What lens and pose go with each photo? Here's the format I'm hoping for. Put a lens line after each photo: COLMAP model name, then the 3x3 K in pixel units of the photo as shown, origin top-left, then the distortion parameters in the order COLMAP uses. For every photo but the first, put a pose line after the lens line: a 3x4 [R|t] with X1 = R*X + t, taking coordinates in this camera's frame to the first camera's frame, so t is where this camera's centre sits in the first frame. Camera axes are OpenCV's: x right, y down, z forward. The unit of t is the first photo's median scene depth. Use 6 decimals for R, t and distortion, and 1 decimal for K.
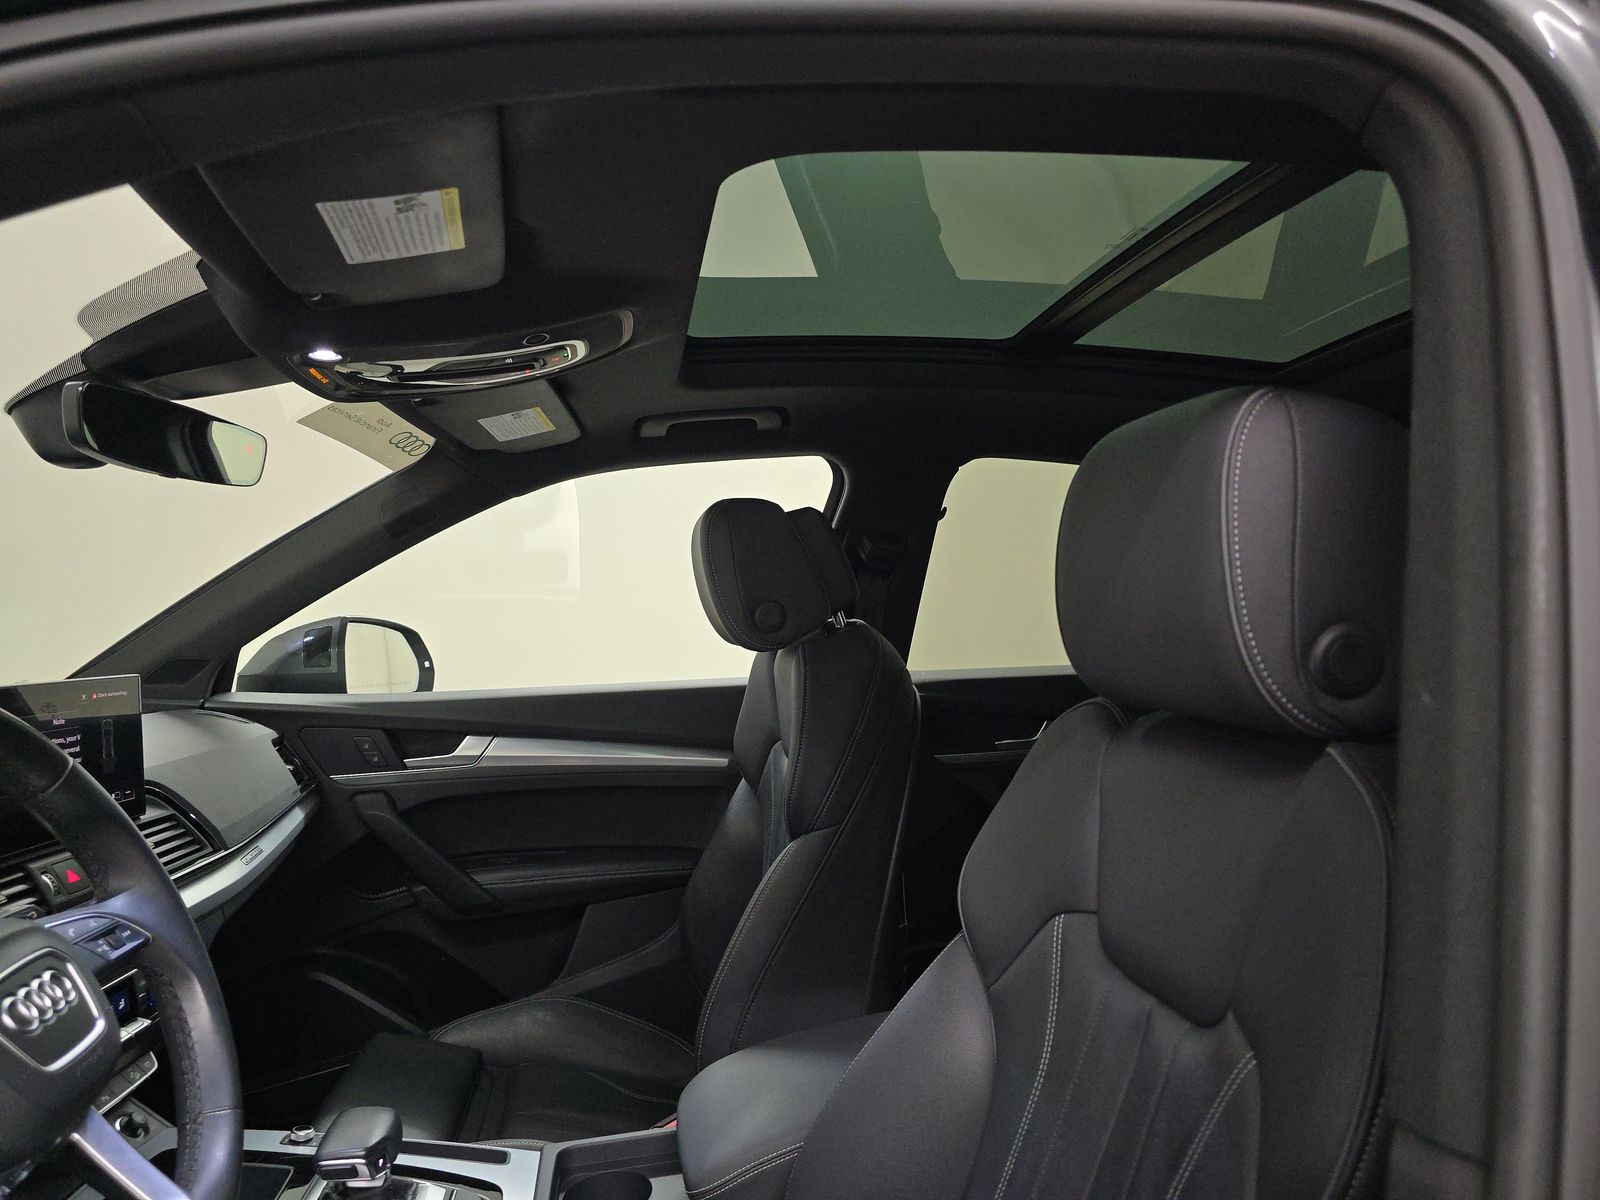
lens RADIAL K [[1075.8, 0, 804.7], [0, 1075.8, 602.8], [0, 0, 1]] dist [0.052025, -0.045564]
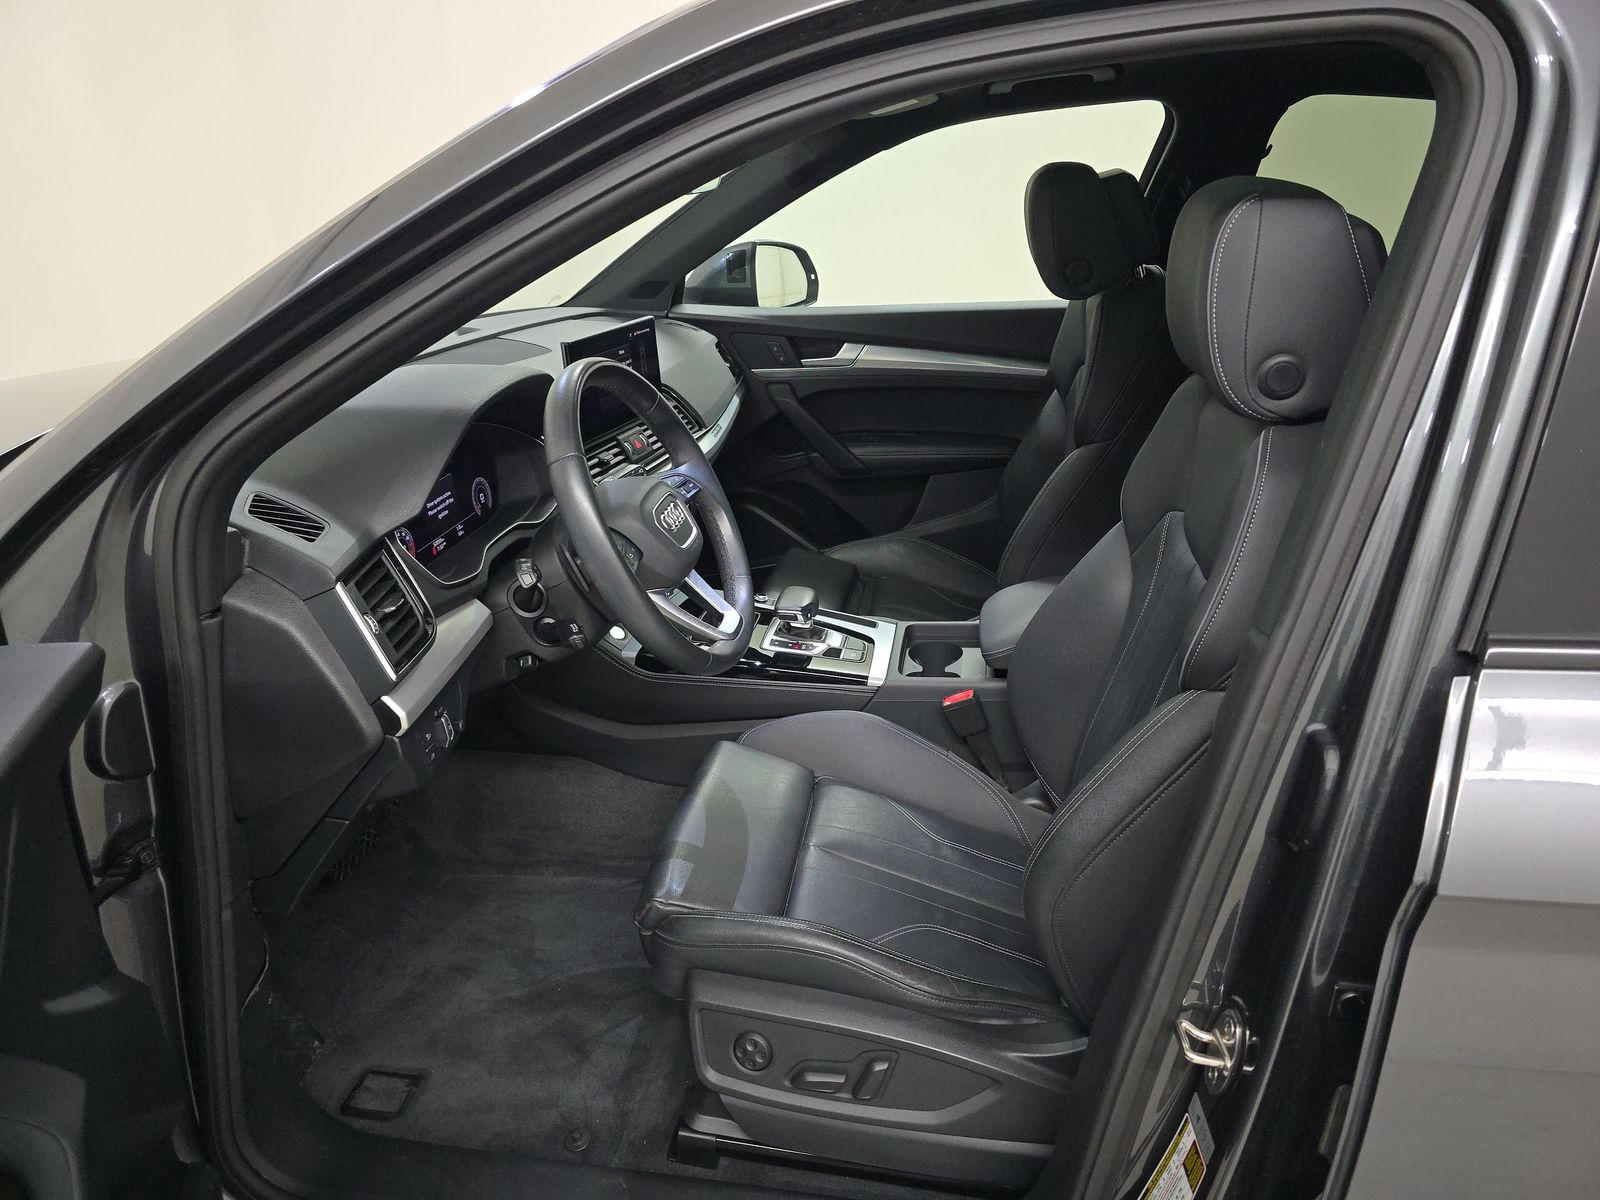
lens RADIAL K [[1075.8, 0, 804.7], [0, 1075.8, 602.8], [0, 0, 1]] dist [0.052025, -0.045564]
pose [[0.949060, 0.114601, -0.293516, 0.066595], [0.010769, 0.919174, 0.393705, -0.111975], [0.314911, -0.376811, 0.871117, -0.297810]]
